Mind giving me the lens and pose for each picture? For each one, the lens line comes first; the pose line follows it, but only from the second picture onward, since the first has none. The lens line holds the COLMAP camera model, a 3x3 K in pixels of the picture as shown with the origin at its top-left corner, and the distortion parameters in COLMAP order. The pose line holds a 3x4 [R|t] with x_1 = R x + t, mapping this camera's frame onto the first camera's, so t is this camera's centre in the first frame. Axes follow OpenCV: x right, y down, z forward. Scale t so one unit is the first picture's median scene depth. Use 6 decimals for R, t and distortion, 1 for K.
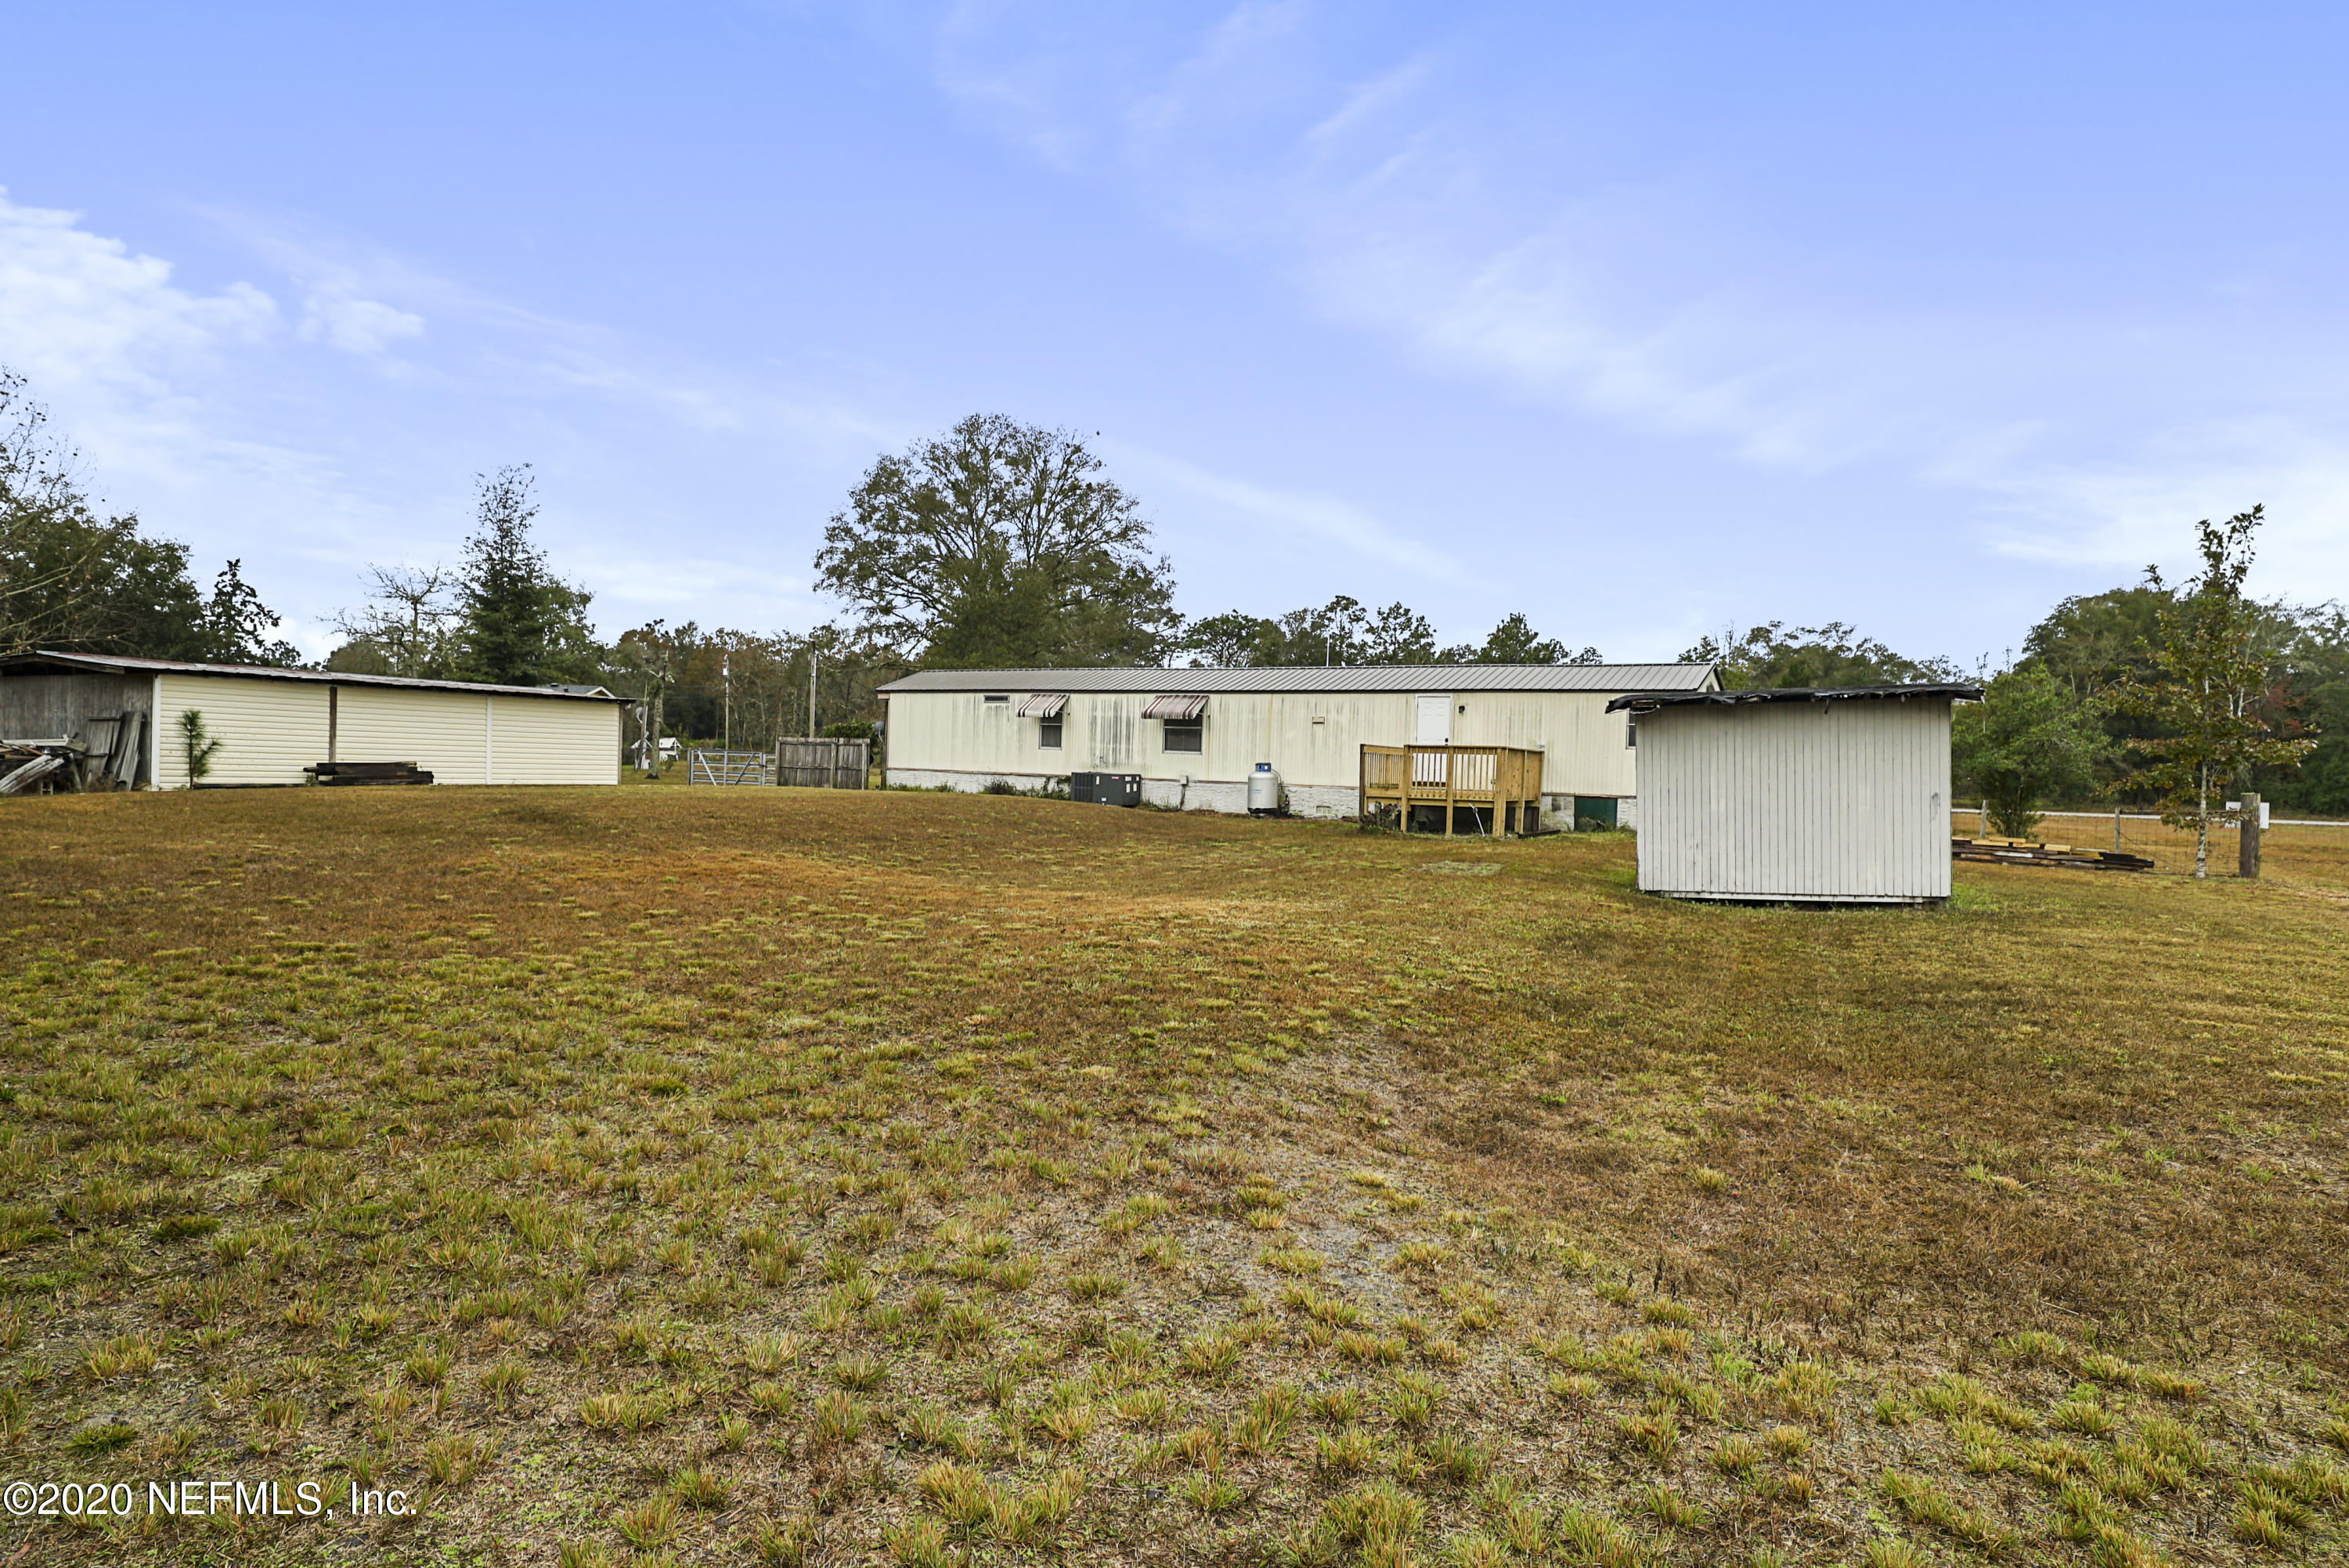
lens RADIAL K [[1311.3, 0, 1174.5], [0, 1311.3, 784.0], [0, 0, 1]] dist [0.000103, -0.000011]
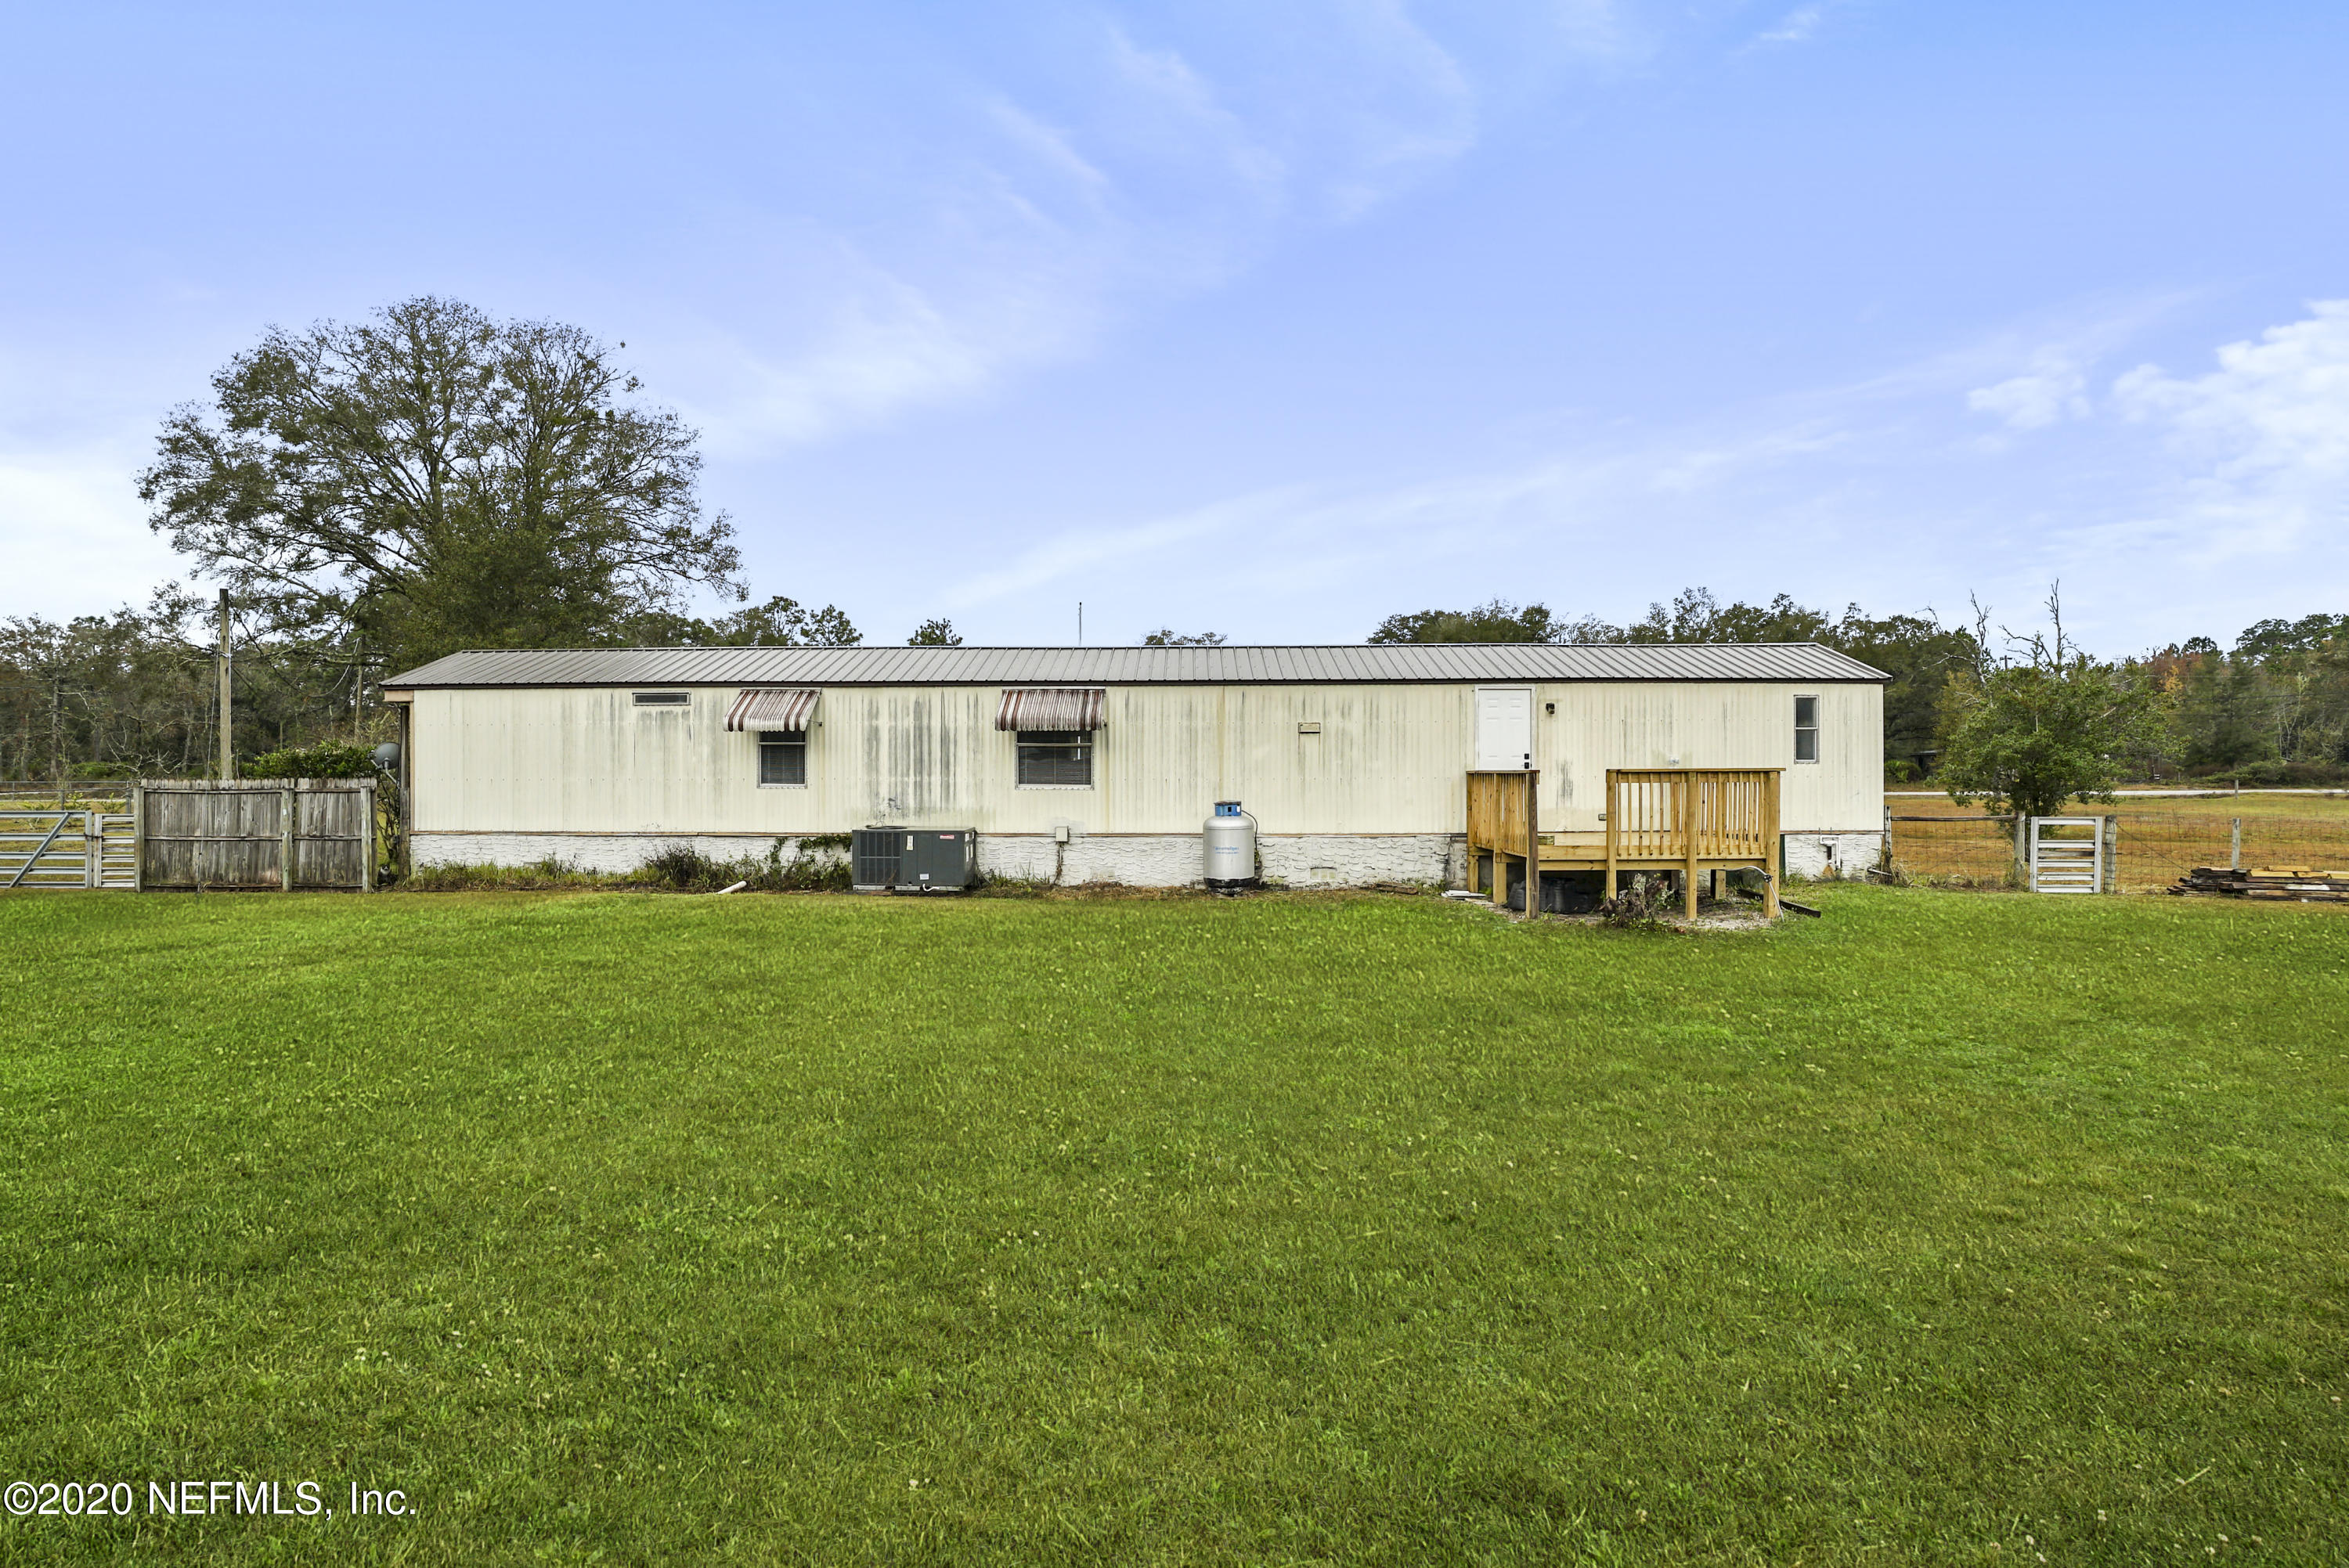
lens RADIAL K [[1166.3, 0, 1146.6], [0, 1166.3, 761.7], [0, 0, 1]] dist [-0.037989, 0.017249]
pose [[0.879928, -0.031325, 0.474074, -0.200654], [0.037833, 0.999275, -0.004192, -0.030951], [-0.473599, 0.021624, 0.880475, 0.510448]]
